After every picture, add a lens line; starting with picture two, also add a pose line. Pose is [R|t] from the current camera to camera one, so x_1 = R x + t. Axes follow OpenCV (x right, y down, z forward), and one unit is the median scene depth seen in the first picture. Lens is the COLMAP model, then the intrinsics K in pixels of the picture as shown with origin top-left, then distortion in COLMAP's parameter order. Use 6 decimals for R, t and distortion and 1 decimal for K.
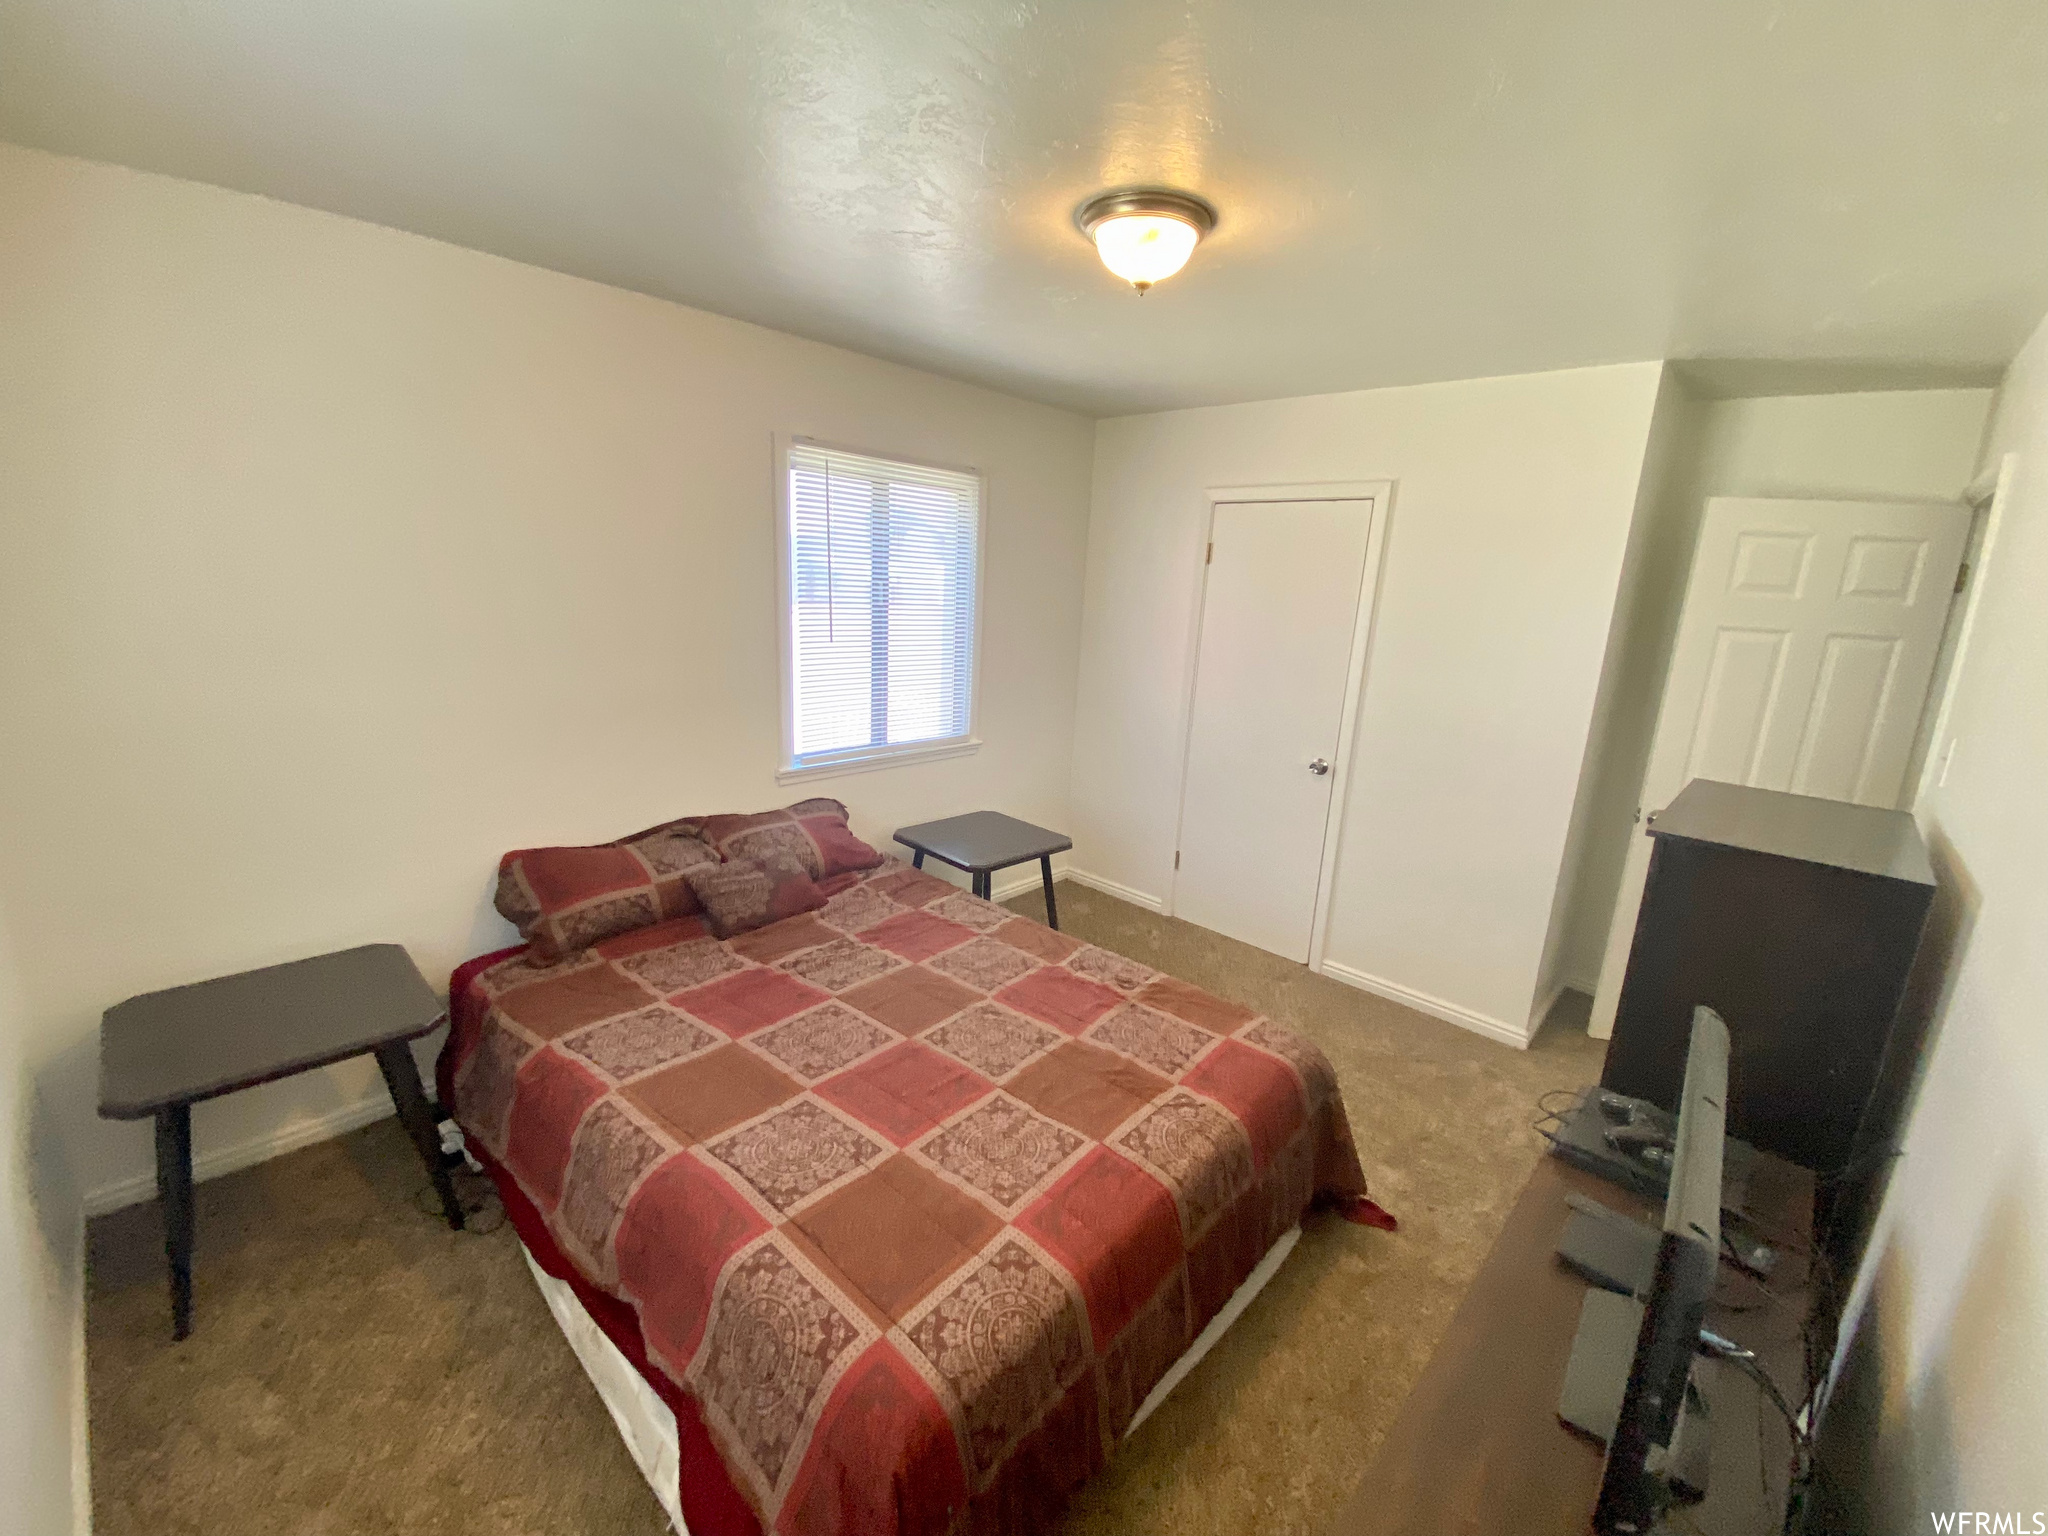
lens RADIAL K [[826.8, 0, 1030.2], [0, 826.8, 764.6], [0, 0, 1]] dist [0.040639, -0.031294]
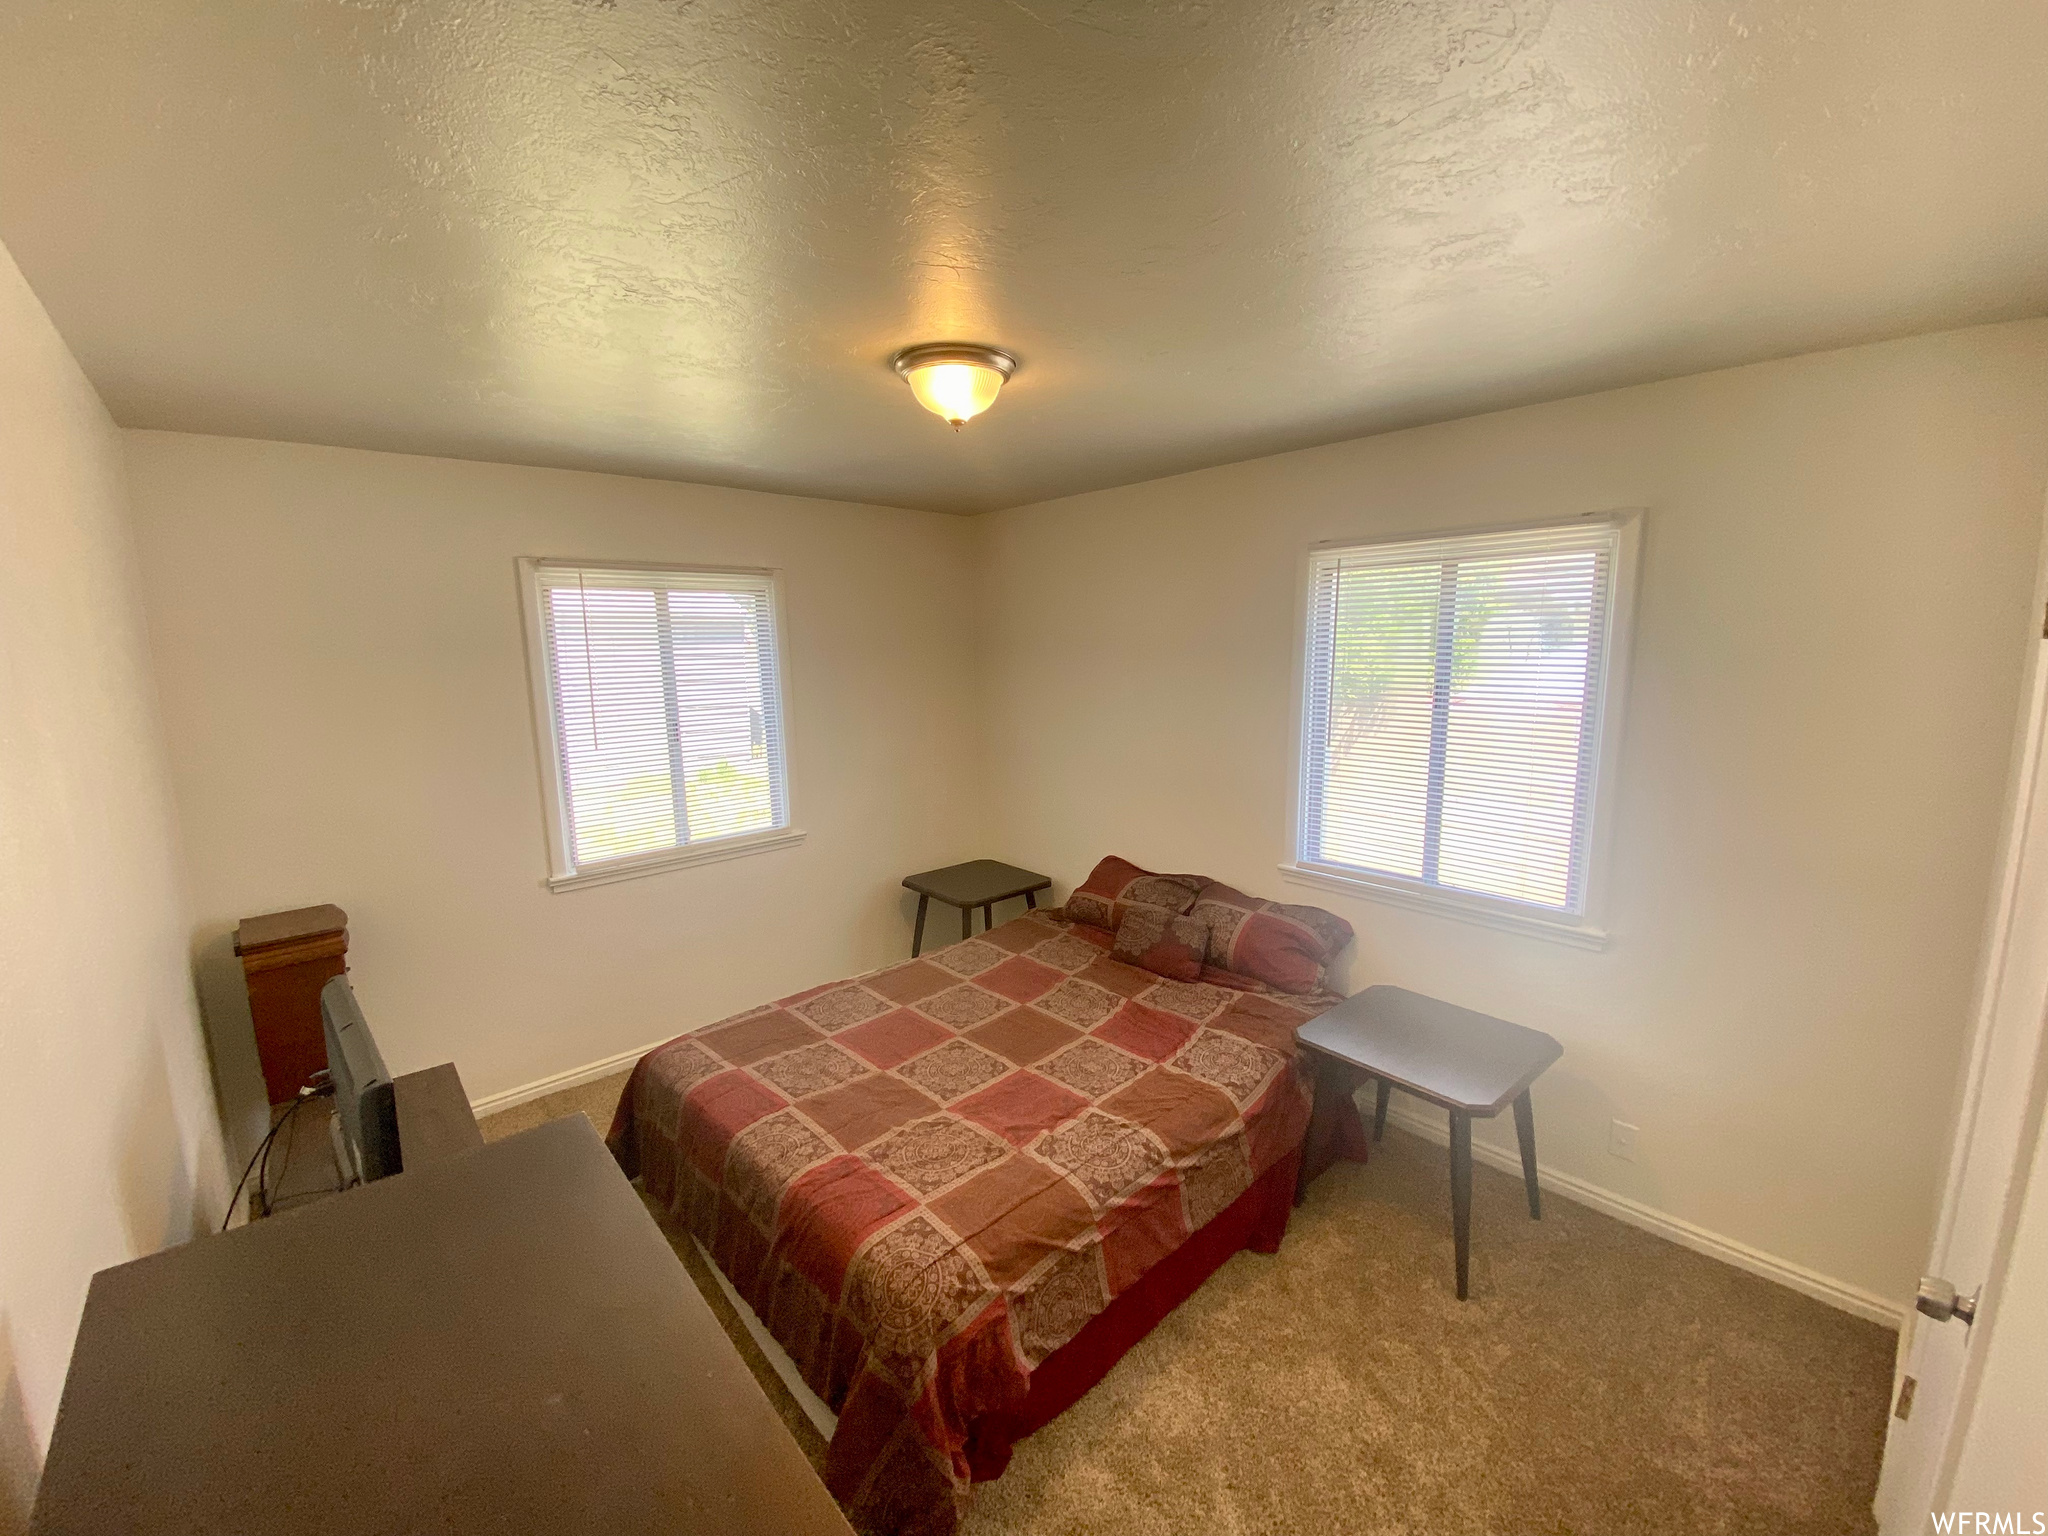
lens RADIAL K [[826.8, 0, 1030.2], [0, 826.8, 764.6], [0, 0, 1]] dist [0.040639, -0.031294]
pose [[-0.083294, 0.097990, -0.991696, 0.906094], [-0.223492, 0.967967, 0.114417, -0.202571], [0.971140, 0.231166, -0.058726, 0.929274]]
